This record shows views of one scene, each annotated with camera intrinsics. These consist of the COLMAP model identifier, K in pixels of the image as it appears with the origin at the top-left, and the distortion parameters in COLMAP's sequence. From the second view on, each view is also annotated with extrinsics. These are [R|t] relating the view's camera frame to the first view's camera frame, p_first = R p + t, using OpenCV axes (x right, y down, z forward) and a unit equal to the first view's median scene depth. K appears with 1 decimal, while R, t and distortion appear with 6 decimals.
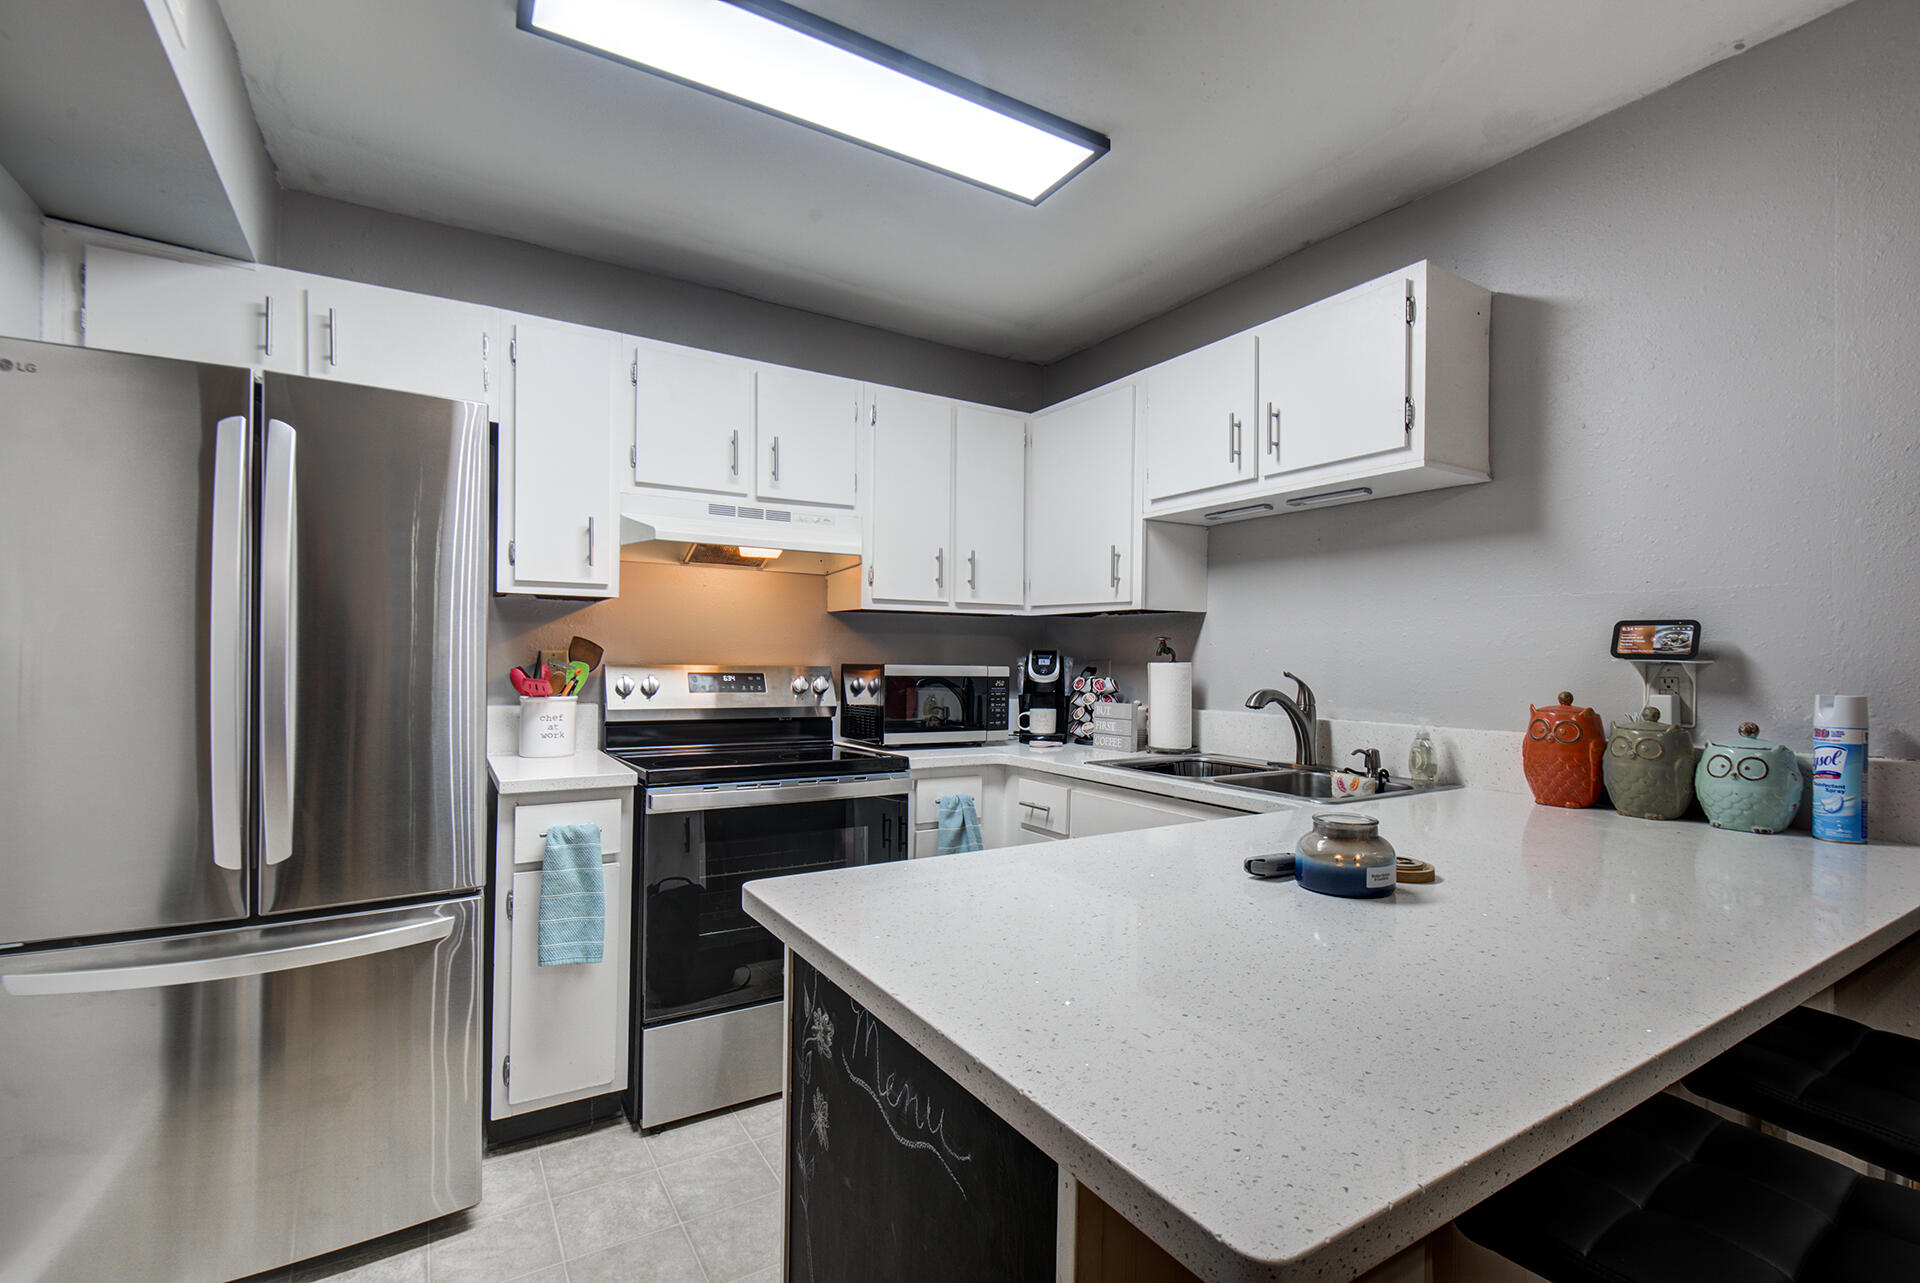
lens RADIAL K [[869.3, 0, 971.5], [0, 869.3, 656.7], [0, 0, 1]] dist [-0.000977, 0.000393]
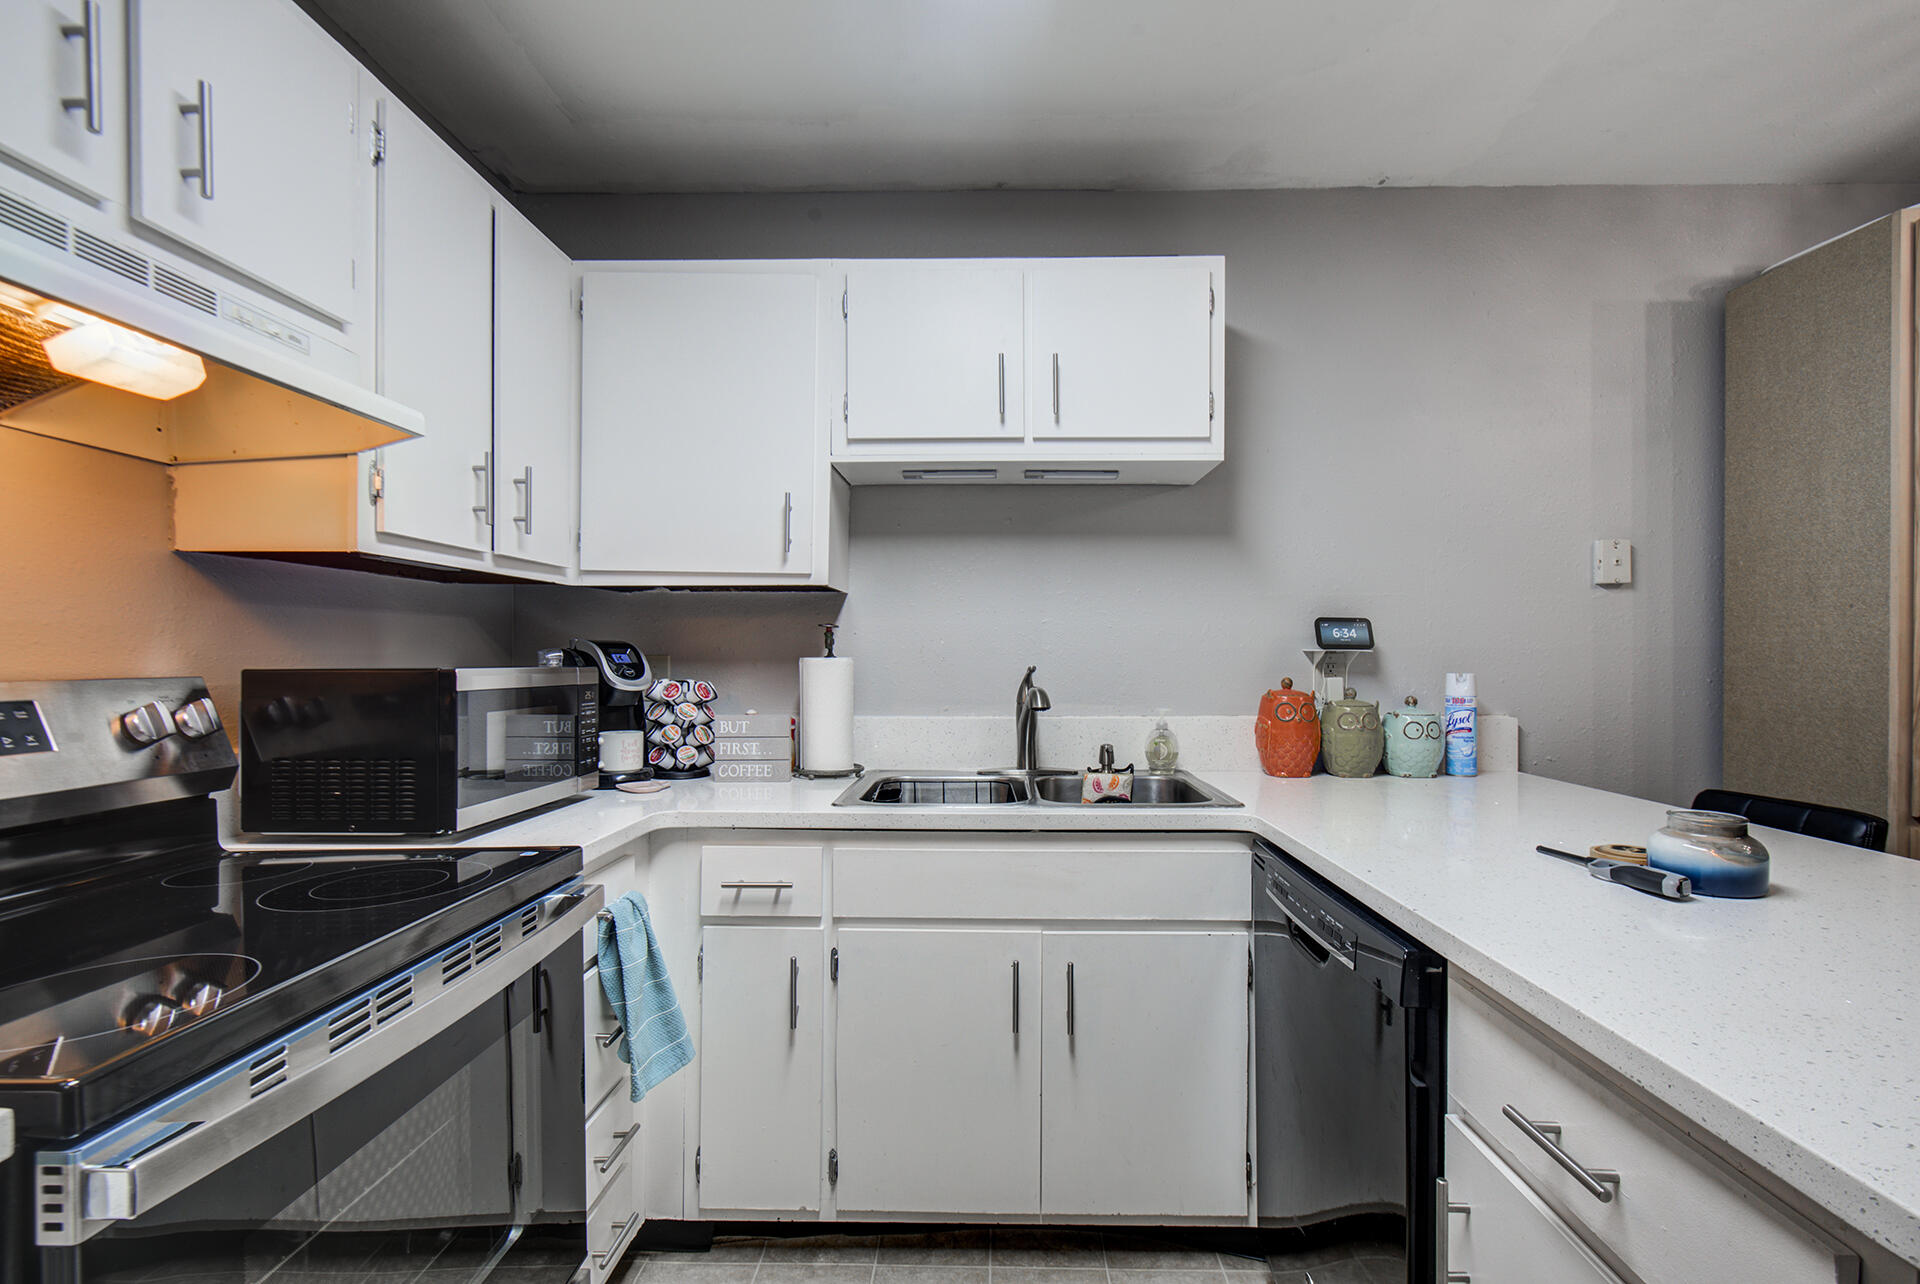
lens RADIAL K [[869.3, 0, 963.2], [0, 869.3, 658.7], [0, 0, 1]] dist [-0.000977, 0.000393]
pose [[0.550553, -0.013956, 0.834684, -0.424687], [0.004867, 0.999897, 0.013508, -0.002322], [-0.834786, -0.003374, 0.550564, 0.593953]]
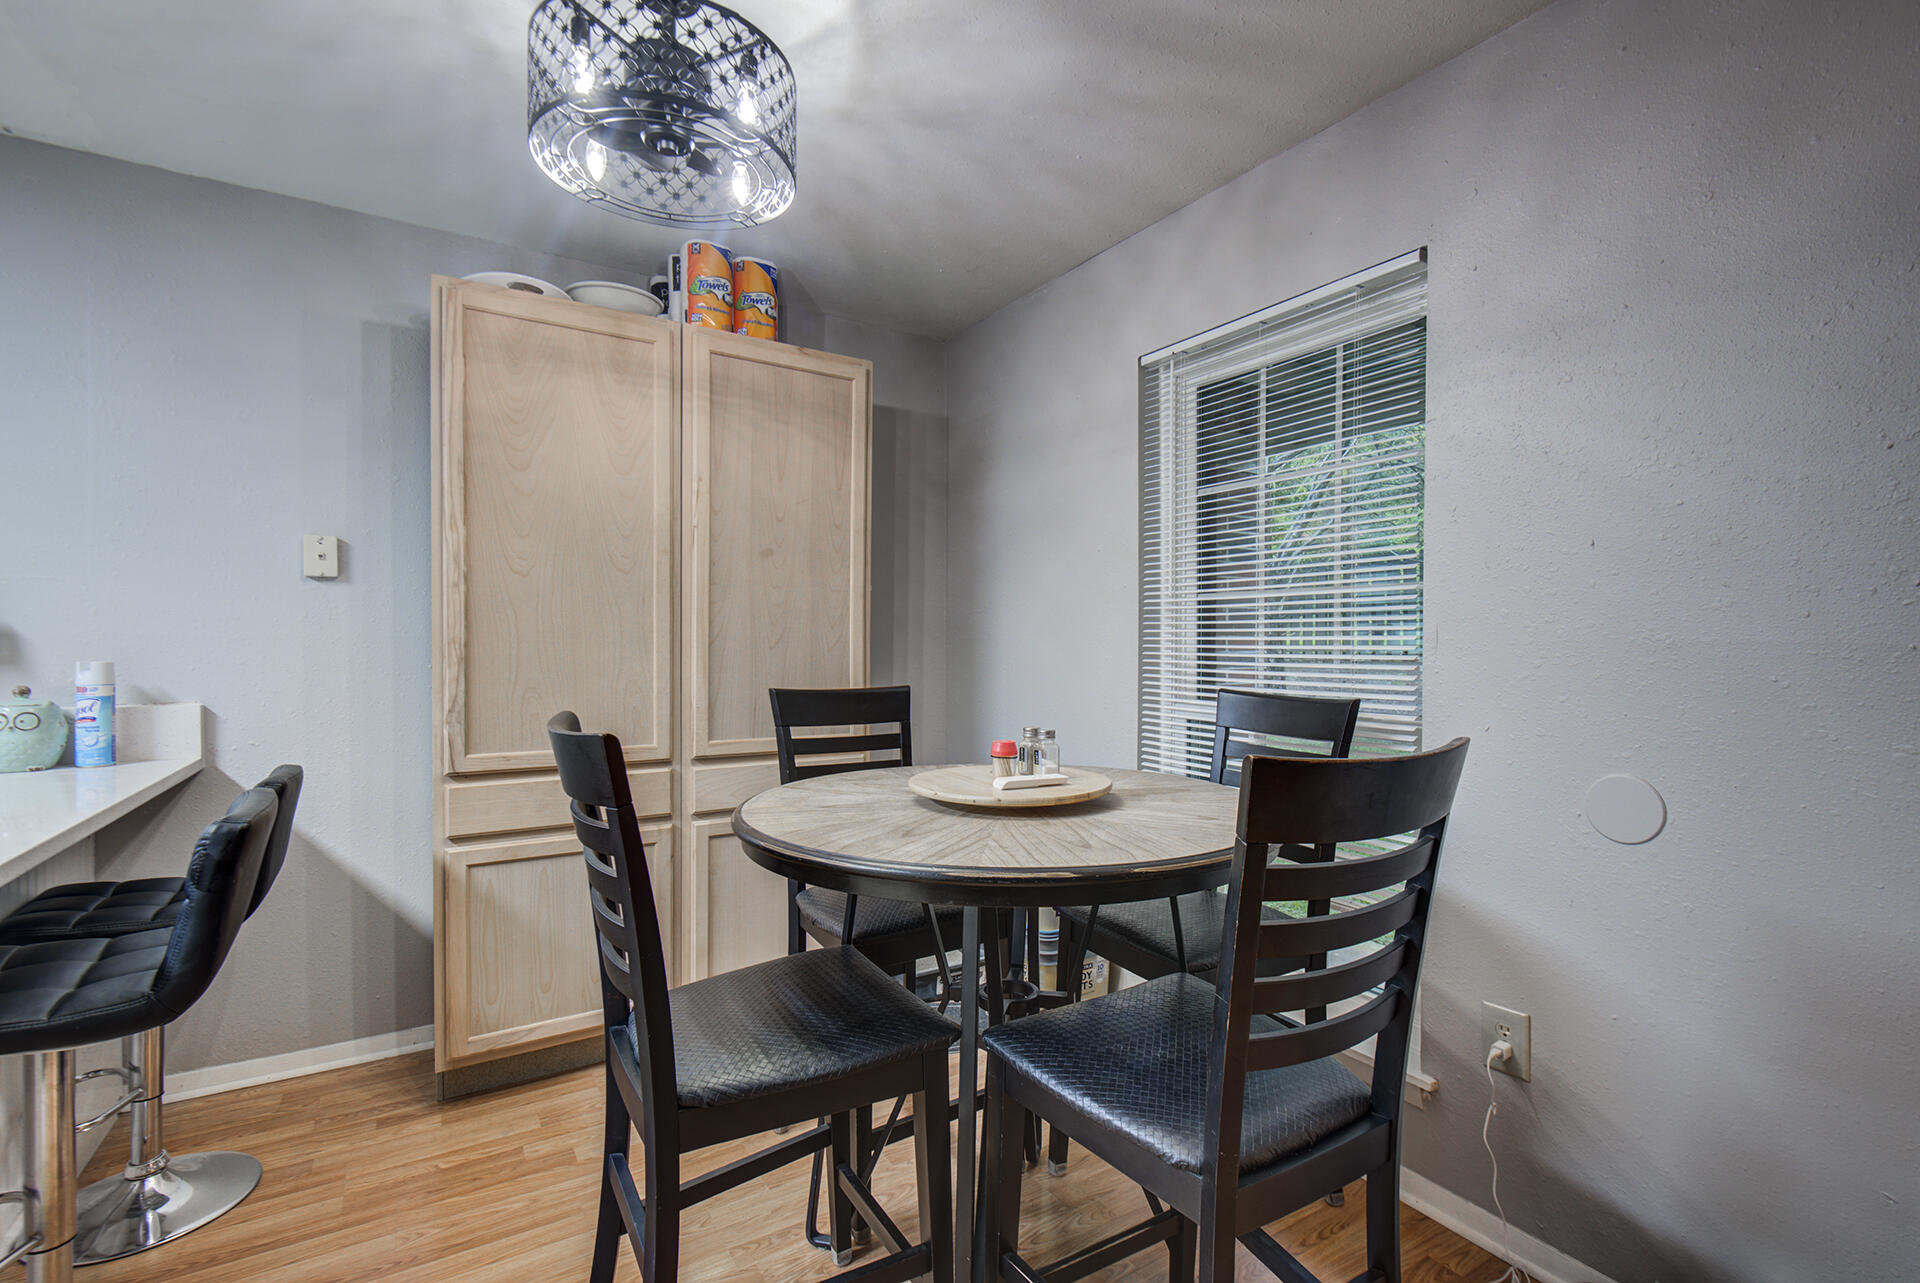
lens RADIAL K [[869.3, 0, 967.8], [0, 869.3, 653.0], [0, 0, 1]] dist [-0.000977, 0.000393]
pose [[-0.002312, -0.018947, 0.999818, -0.254471], [-0.006193, 0.999802, 0.018933, -0.002478], [-0.999978, -0.006148, -0.002429, -0.254286]]
